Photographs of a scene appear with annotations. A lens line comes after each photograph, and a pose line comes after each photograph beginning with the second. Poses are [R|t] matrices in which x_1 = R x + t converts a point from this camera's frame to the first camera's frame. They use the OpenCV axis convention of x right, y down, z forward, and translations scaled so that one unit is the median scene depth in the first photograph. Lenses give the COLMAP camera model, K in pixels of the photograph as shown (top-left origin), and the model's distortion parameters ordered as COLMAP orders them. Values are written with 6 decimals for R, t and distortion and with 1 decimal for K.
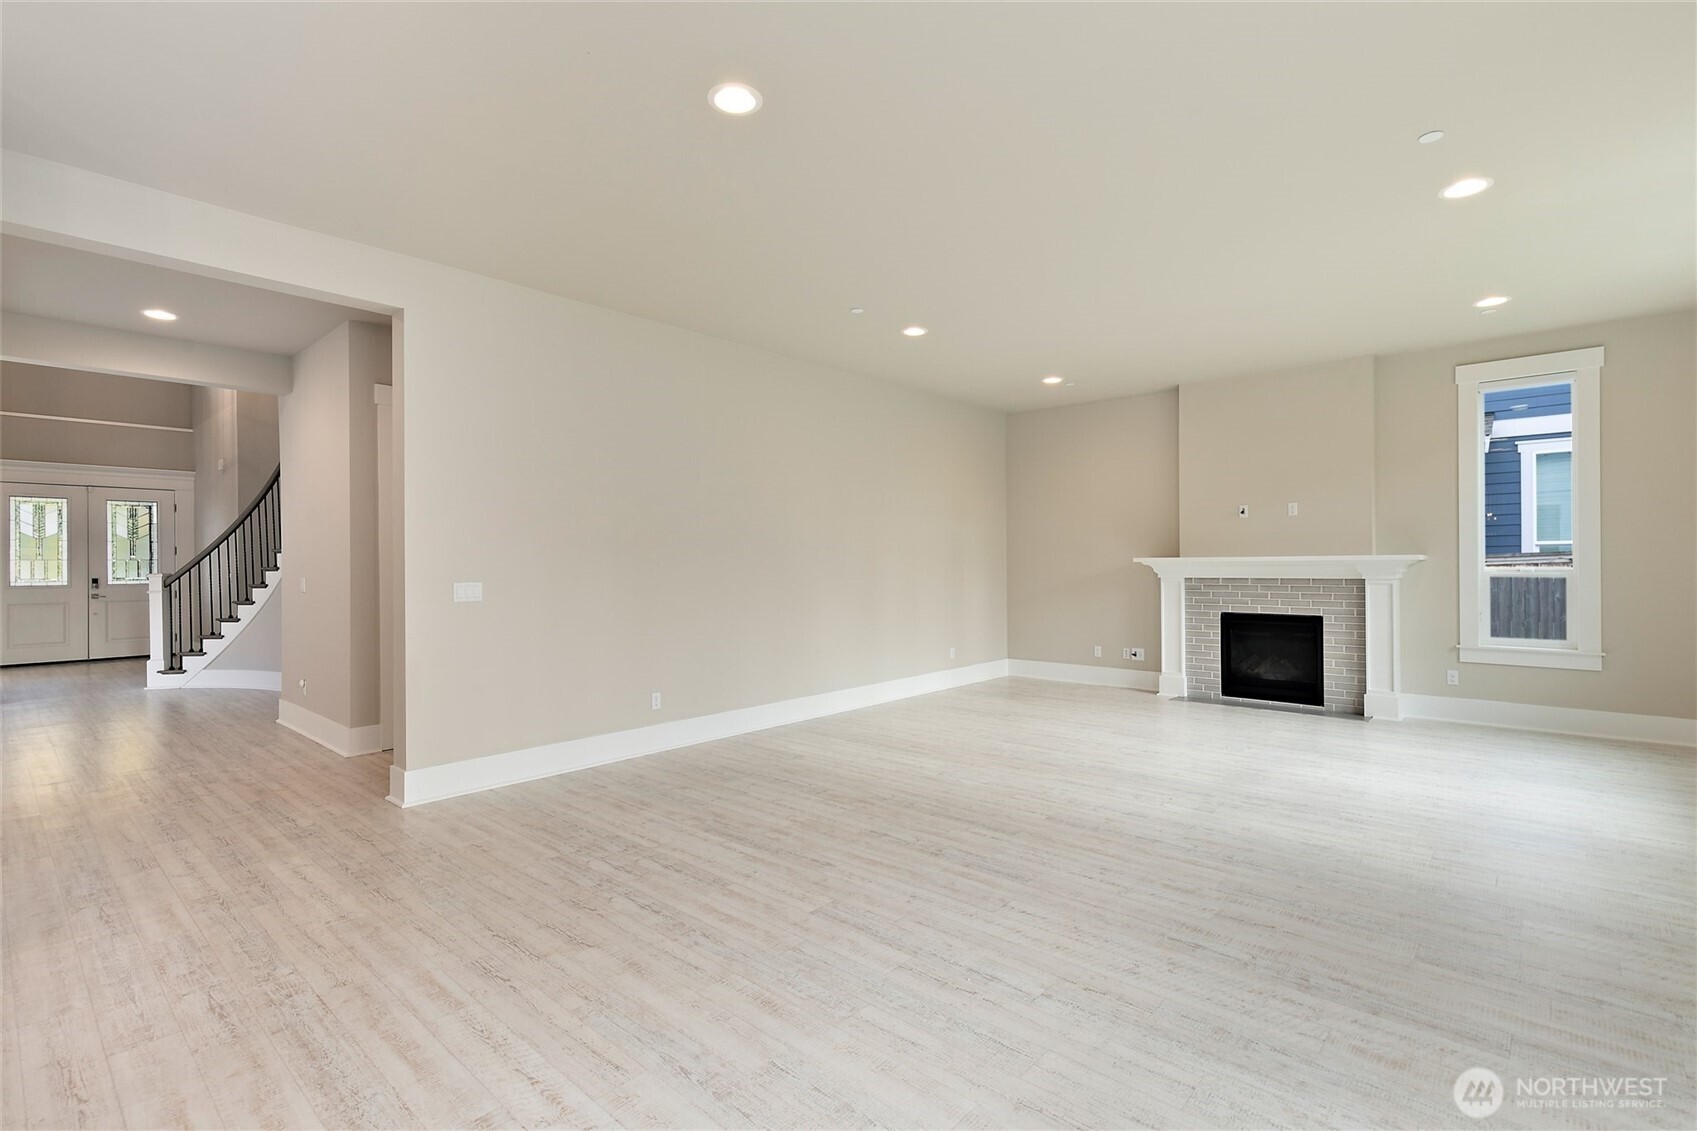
lens RADIAL K [[775.2, 0, 852.2], [0, 775.2, 576.7], [0, 0, 1]] dist [0.008719, -0.000970]
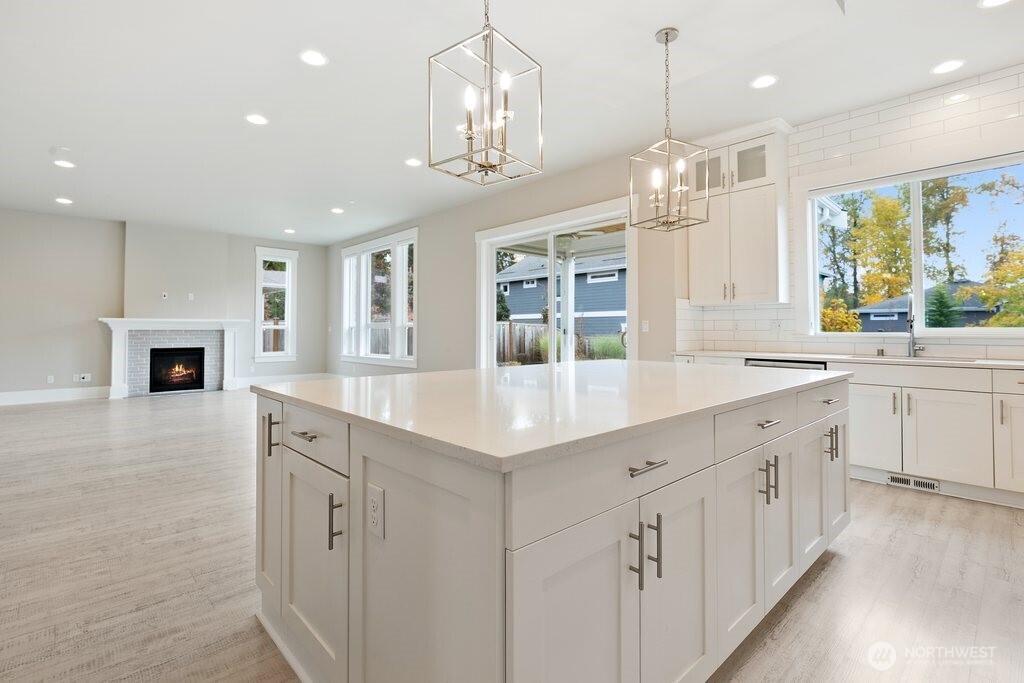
lens RADIAL K [[467.8, 0, 511.7], [0, 467.8, 333.6], [0, 0, 1]] dist [0.008719, -0.000970]
pose [[0.092811, -0.001431, 0.995683, -0.630277], [0.018443, 0.999830, -0.000282, 0.030009], [-0.995513, 0.018390, 0.092822, 0.028573]]
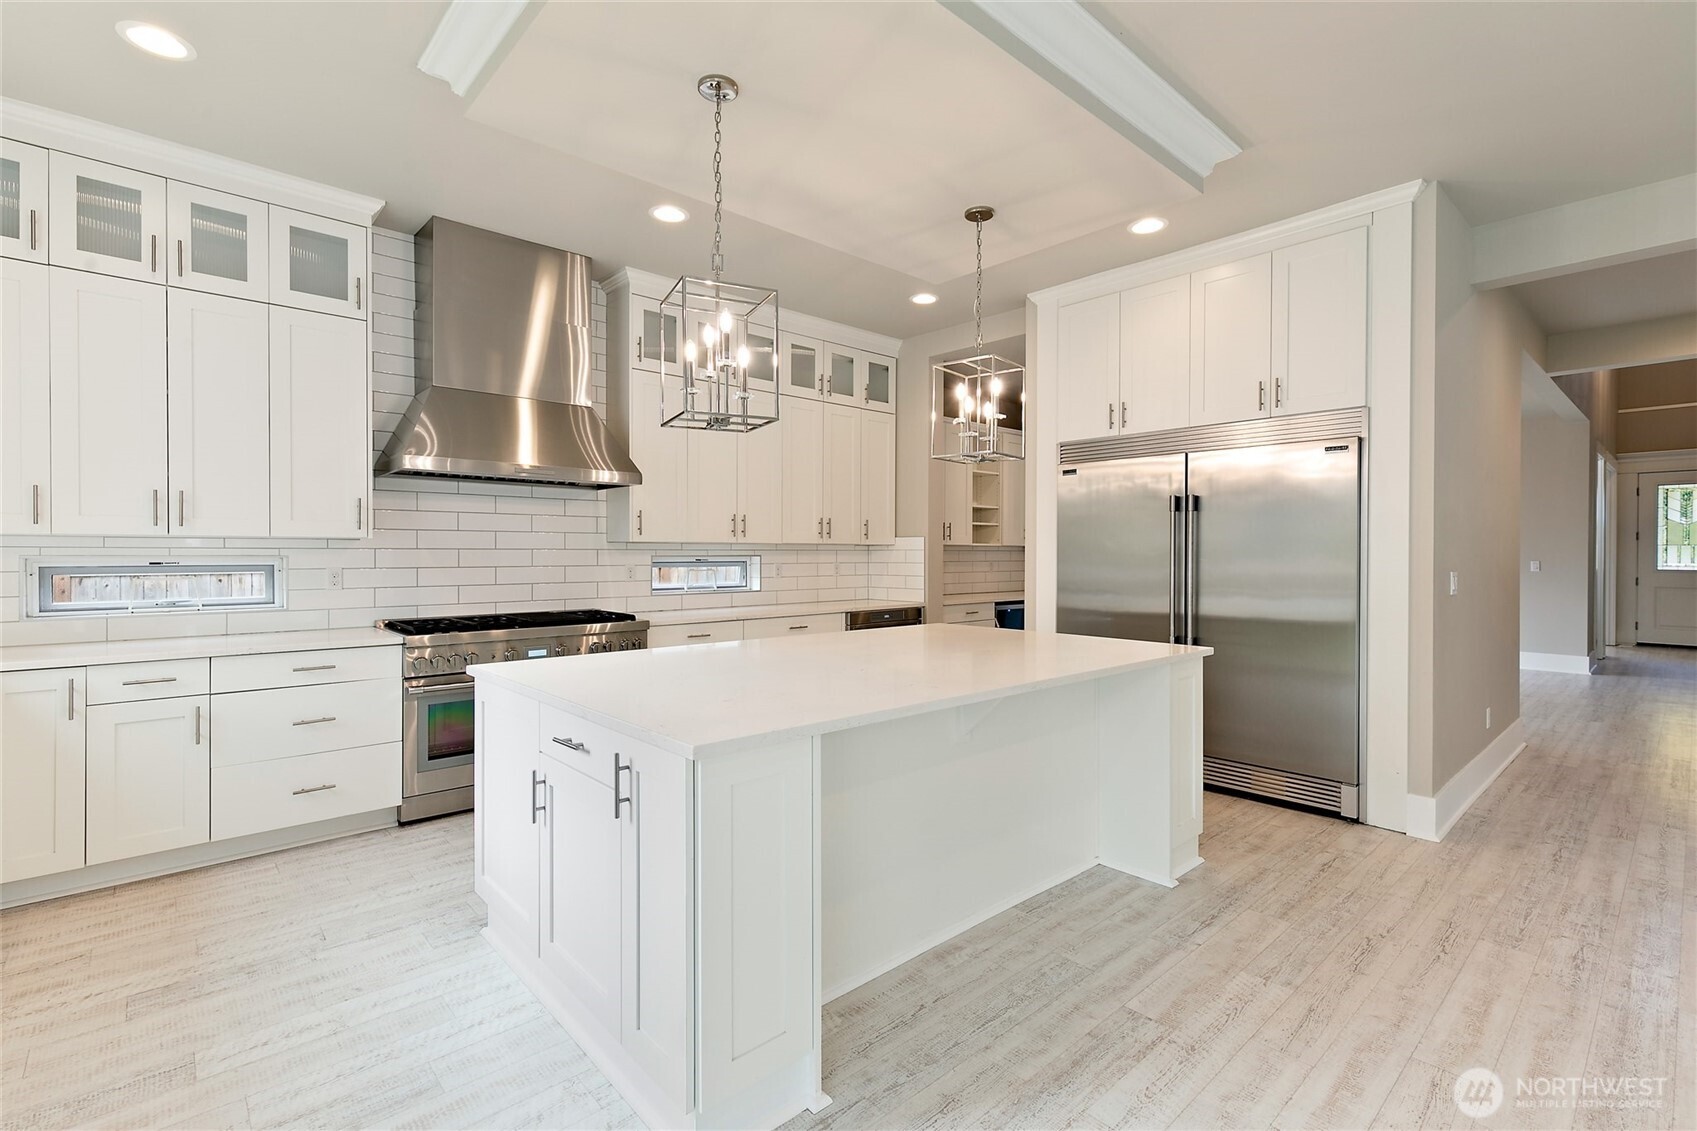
lens RADIAL K [[775.2, 0, 849.0], [0, 775.2, 555.8], [0, 0, 1]] dist [0.008719, -0.000970]
pose [[-0.108960, 0.009441, -0.994001, 0.121417], [-0.018619, 0.999760, 0.011536, 0.000961], [0.993872, 0.019764, -0.108758, 0.036194]]
